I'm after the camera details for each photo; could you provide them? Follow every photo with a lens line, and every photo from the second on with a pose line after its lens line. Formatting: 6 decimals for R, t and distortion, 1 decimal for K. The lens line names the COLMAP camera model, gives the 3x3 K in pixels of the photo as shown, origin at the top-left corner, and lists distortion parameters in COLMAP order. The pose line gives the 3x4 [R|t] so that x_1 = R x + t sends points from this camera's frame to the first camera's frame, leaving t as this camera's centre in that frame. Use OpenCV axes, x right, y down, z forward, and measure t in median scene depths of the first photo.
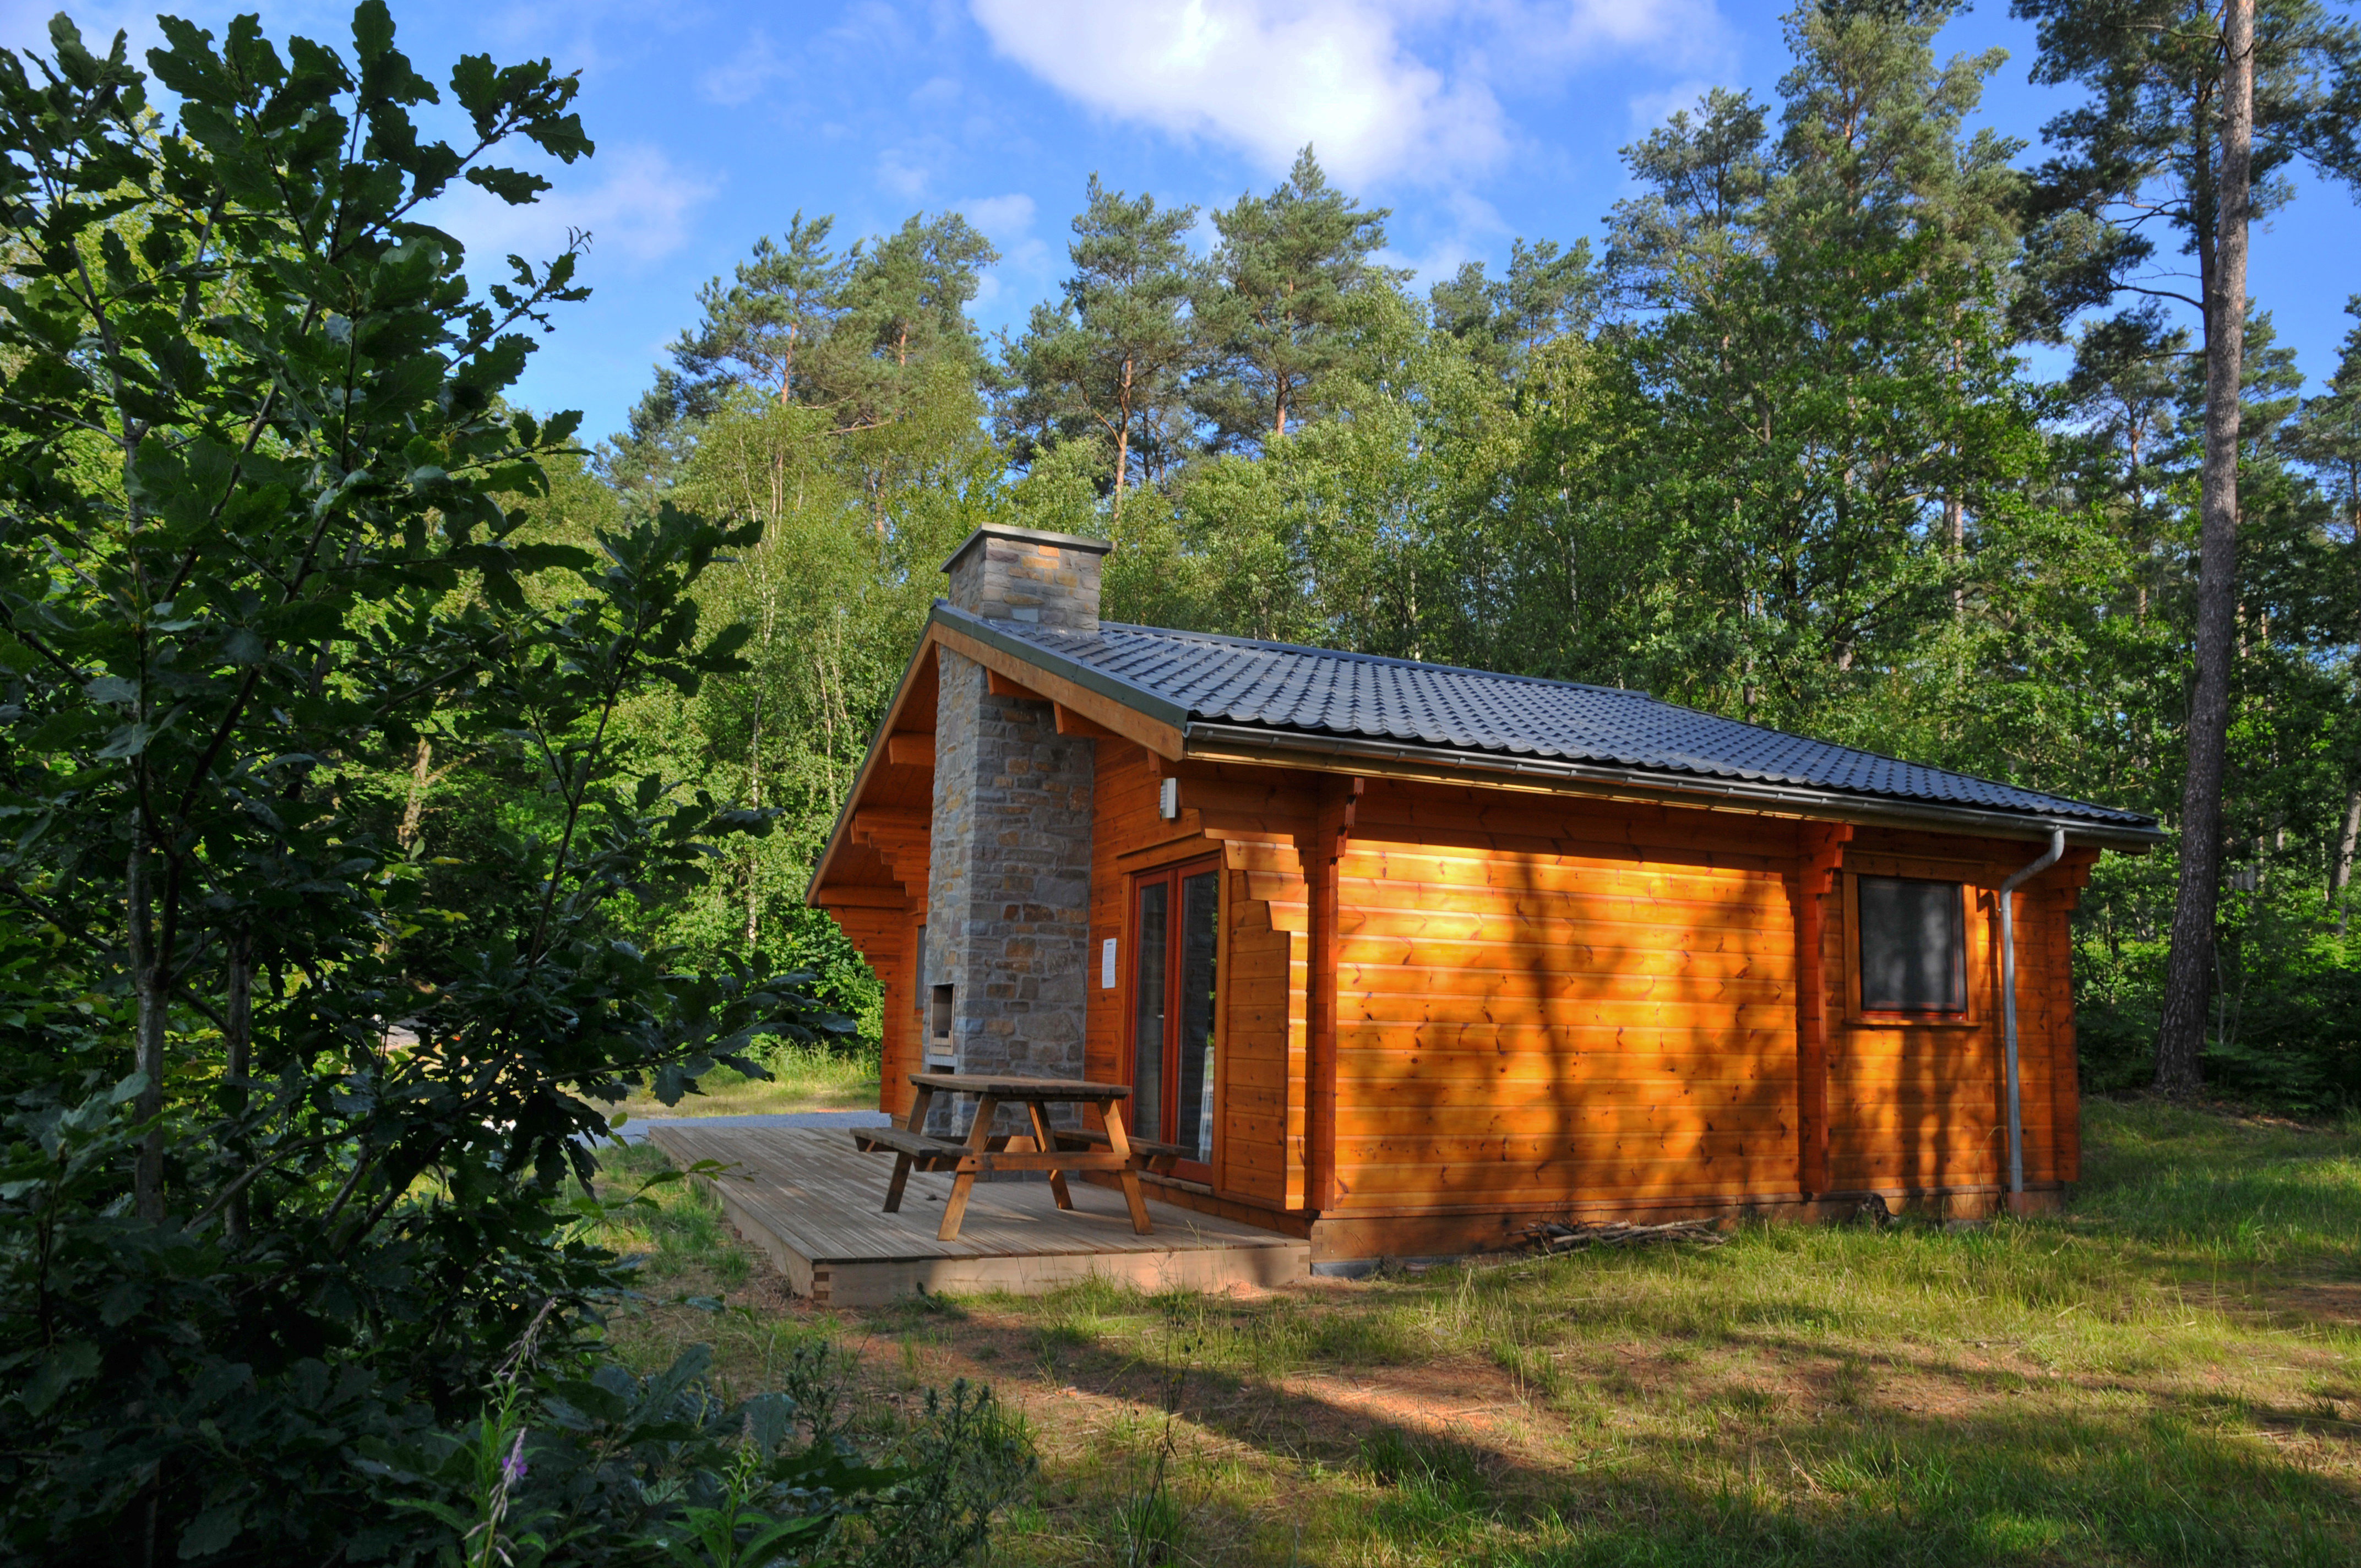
lens RADIAL K [[1607.7, 0, 1182.5], [0, 1607.7, 828.1], [0, 0, 1]] dist [-0.086203, -0.000999]
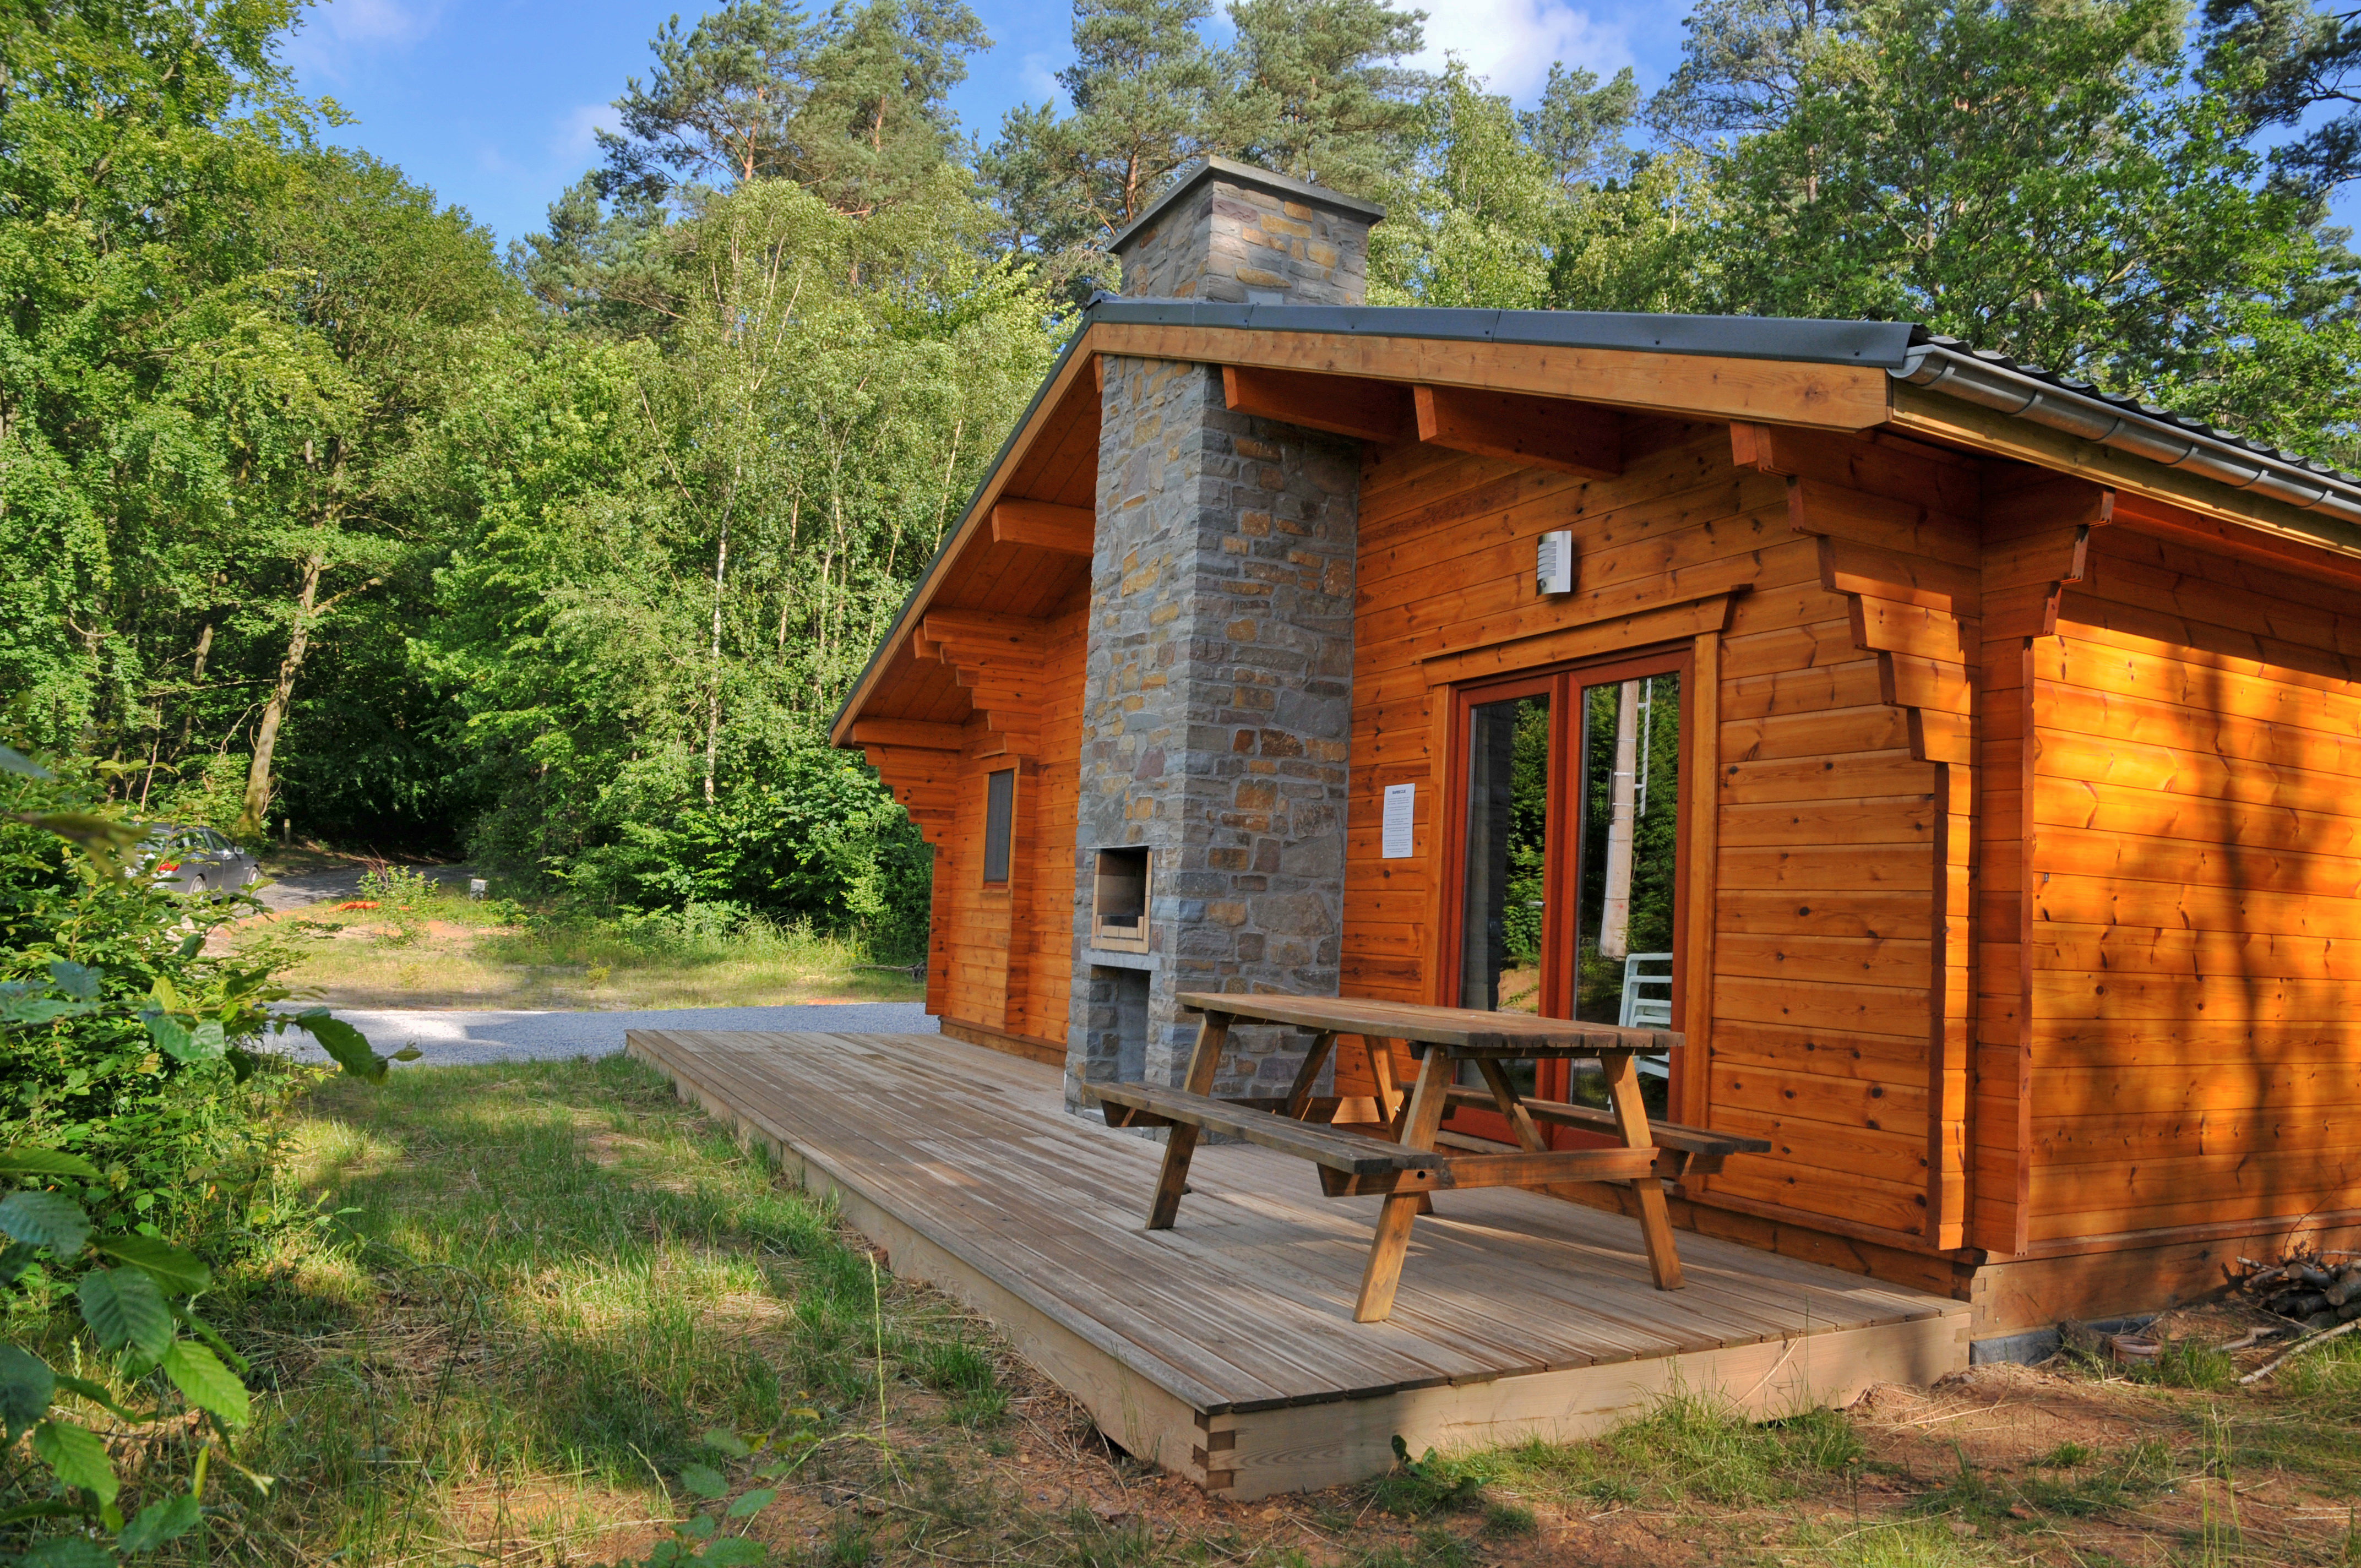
lens RADIAL K [[1599.2, 0, 1180.5], [0, 1599.2, 784.0], [0, 0, 1]] dist [-0.096659, 0.065205]
pose [[0.997525, 0.031029, 0.063095, -0.168881], [-0.033991, 0.998344, 0.046420, 0.039090], [-0.061550, -0.048450, 0.996927, 0.331216]]
